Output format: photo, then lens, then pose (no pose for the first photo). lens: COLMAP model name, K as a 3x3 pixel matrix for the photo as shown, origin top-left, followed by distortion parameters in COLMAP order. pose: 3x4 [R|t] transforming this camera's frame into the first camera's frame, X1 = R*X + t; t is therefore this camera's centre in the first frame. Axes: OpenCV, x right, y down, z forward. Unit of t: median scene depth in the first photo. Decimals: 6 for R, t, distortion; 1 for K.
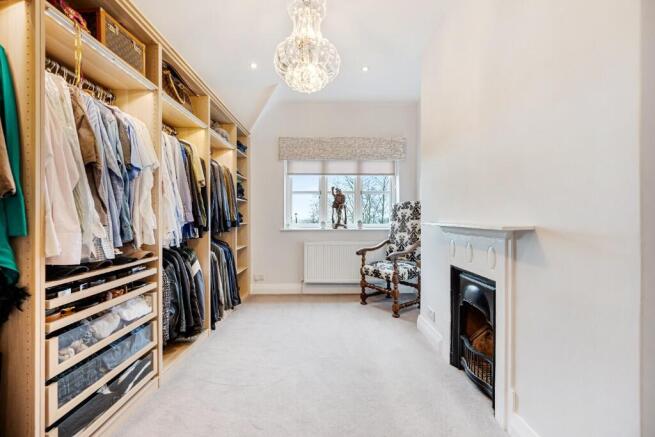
lens RADIAL K [[255.0, 0, 326.5], [0, 255.0, 218.5], [0, 0, 1]] dist [-0.006638, -0.000045]
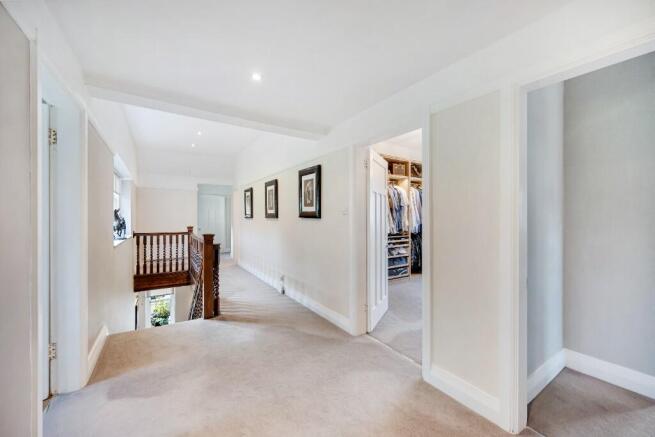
lens RADIAL K [[255.0, 0, 327.1], [0, 255.0, 217.5], [0, 0, 1]] dist [-0.006638, -0.000045]
pose [[0.539466, 0.000207, -0.842007, 1.400844], [0.000867, 0.999999, 0.000802, -0.061874], [0.842007, -0.001162, 0.539466, -1.483438]]
